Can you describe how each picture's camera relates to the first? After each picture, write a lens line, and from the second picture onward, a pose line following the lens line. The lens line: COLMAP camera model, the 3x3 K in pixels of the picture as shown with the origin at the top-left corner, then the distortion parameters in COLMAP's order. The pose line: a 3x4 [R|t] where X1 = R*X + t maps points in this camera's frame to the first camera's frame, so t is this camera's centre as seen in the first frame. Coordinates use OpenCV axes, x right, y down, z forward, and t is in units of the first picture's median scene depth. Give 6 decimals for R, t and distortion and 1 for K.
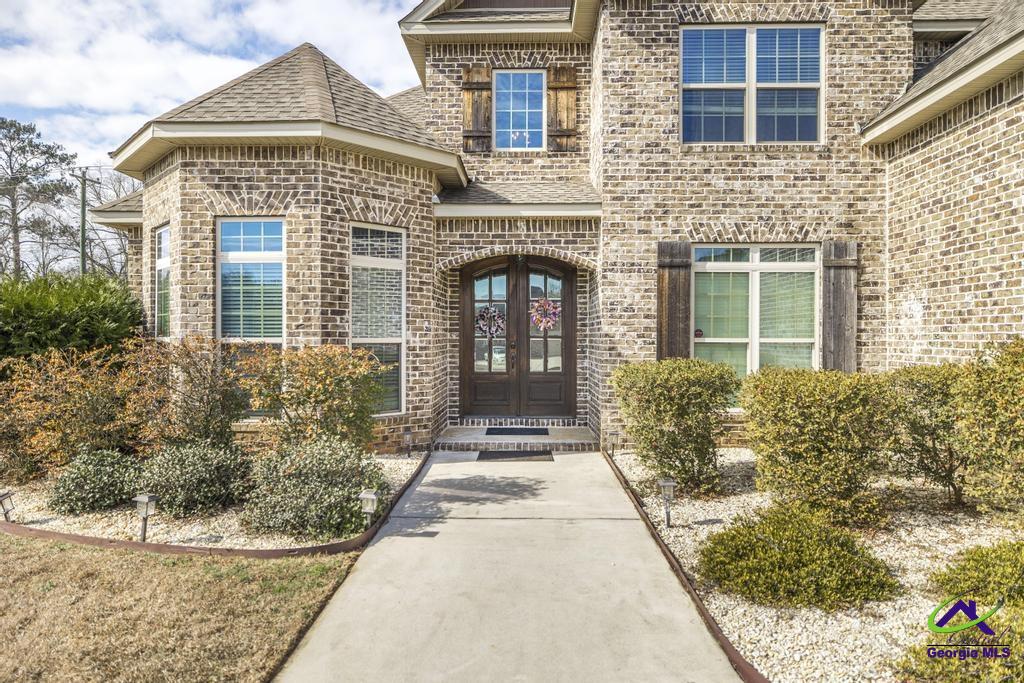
lens RADIAL K [[634.8, 0, 511.3], [0, 634.8, 338.4], [0, 0, 1]] dist [0.002622, 0.000068]
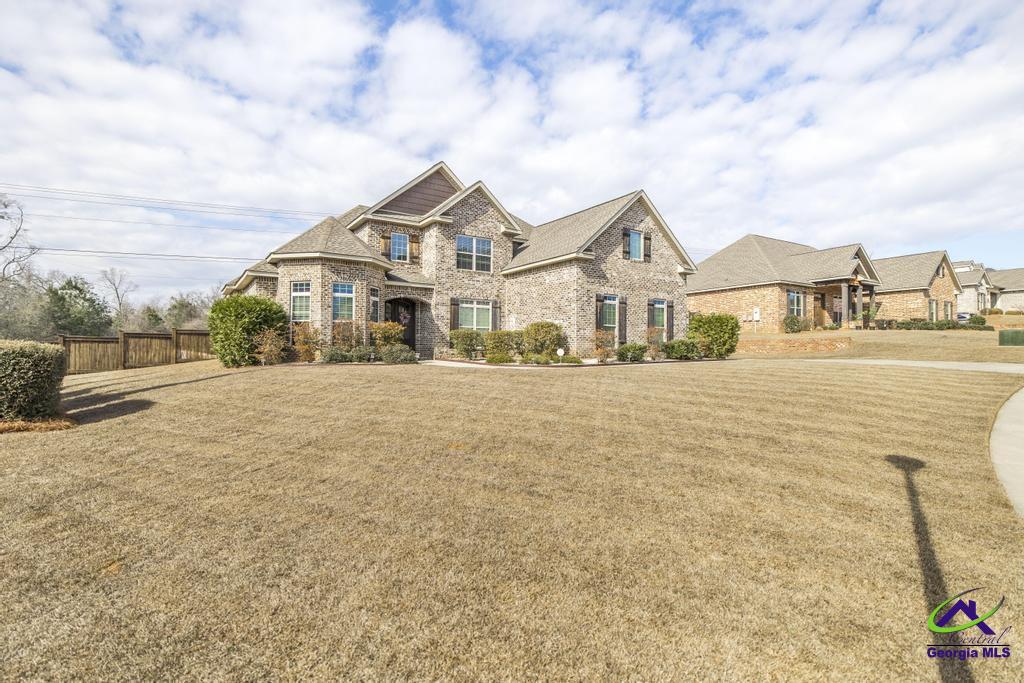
lens RADIAL K [[494.4, 0, 512.1], [0, 494.4, 344.9], [0, 0, 1]] dist [-0.004471, 0.000112]
pose [[0.817465, 0.007415, 0.575930, -1.011914], [-0.000491, 0.999926, -0.012177, 0.133360], [-0.575978, 0.009671, 0.817408, -1.332898]]
